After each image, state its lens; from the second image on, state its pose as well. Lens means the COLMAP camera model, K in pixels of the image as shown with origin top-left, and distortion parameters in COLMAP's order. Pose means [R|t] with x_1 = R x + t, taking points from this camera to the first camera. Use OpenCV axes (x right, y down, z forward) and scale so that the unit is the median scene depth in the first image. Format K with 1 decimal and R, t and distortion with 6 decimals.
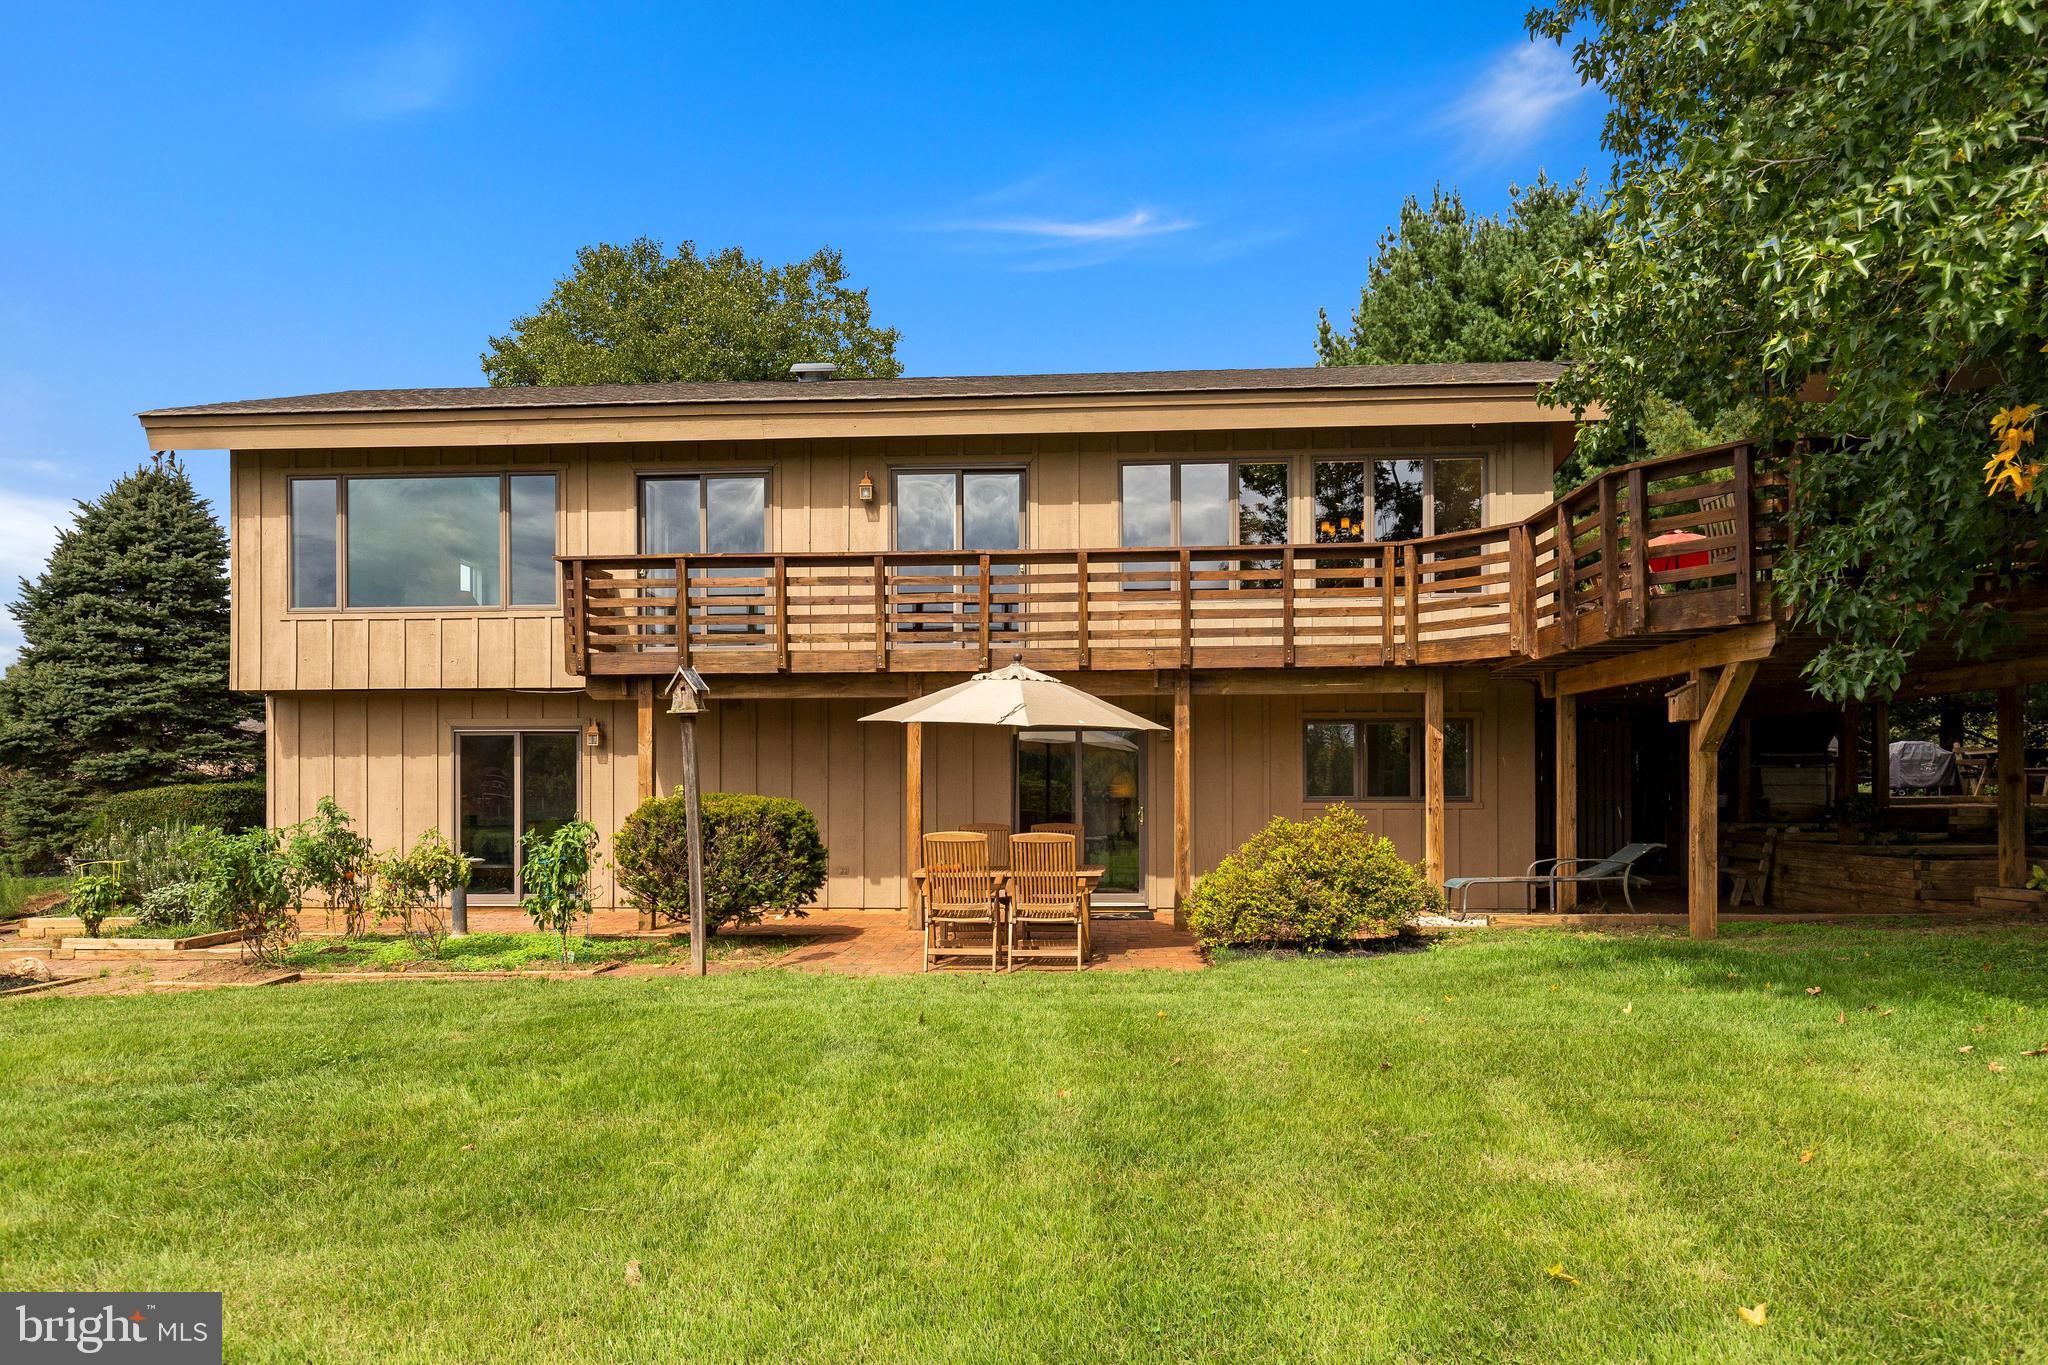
lens RADIAL K [[1362.8, 0, 1023.6], [0, 1362.8, 761.5], [0, 0, 1]] dist [0.000876, 0.000386]
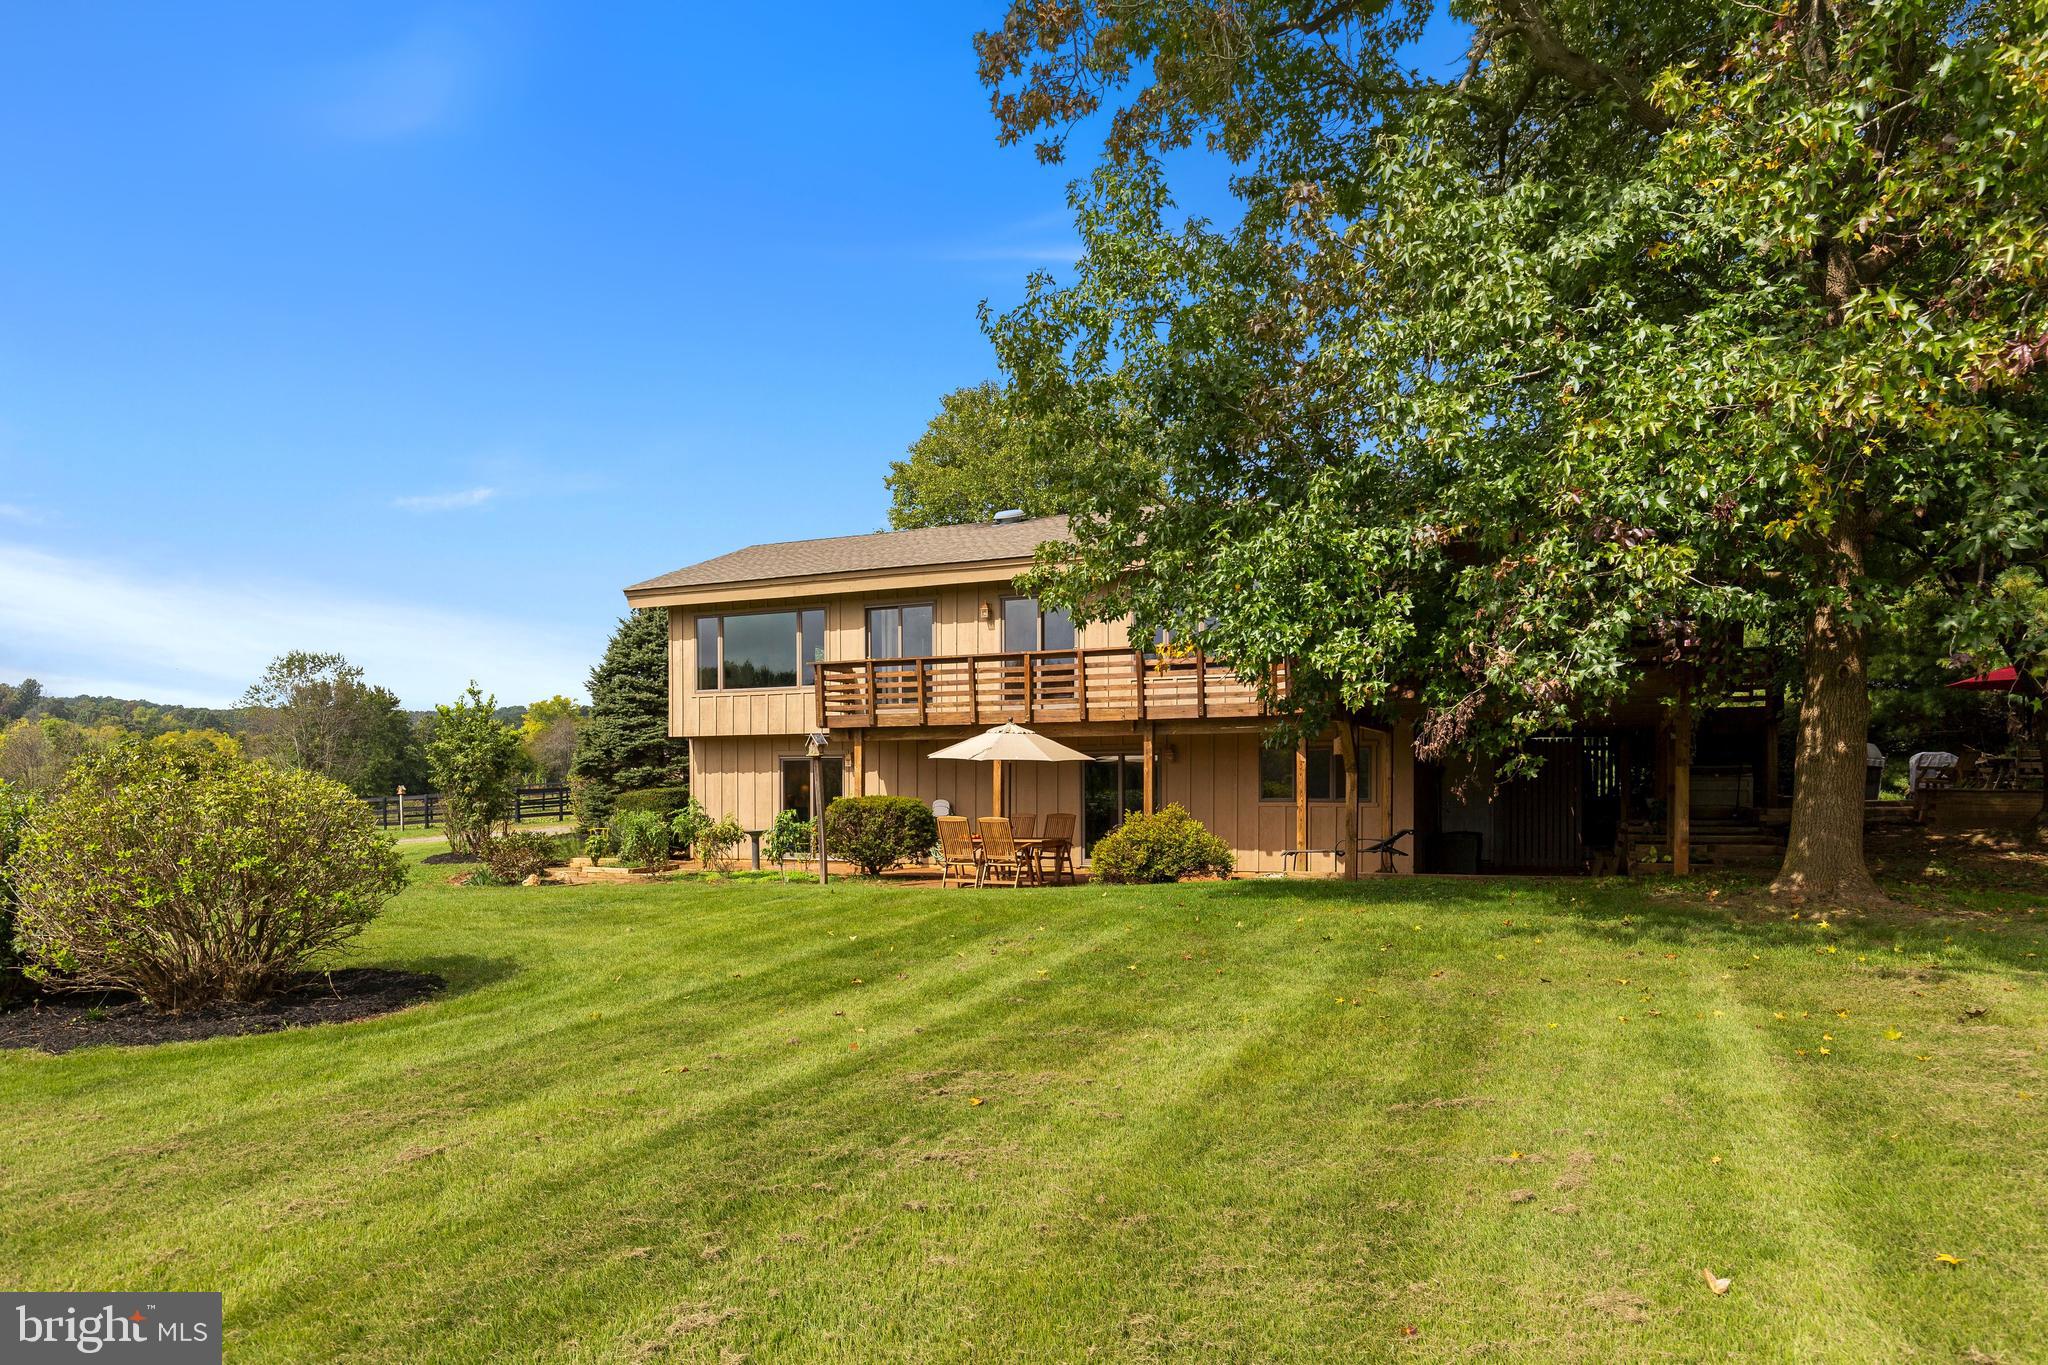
lens RADIAL K [[1362.8, 0, 1023.6], [0, 1362.8, 761.5], [0, 0, 1]] dist [0.000876, 0.000386]
pose [[0.929007, -0.005723, -0.370019, 0.516609], [0.006716, 0.999976, 0.001396, -0.018628], [0.370002, -0.003782, 0.929023, -0.497604]]
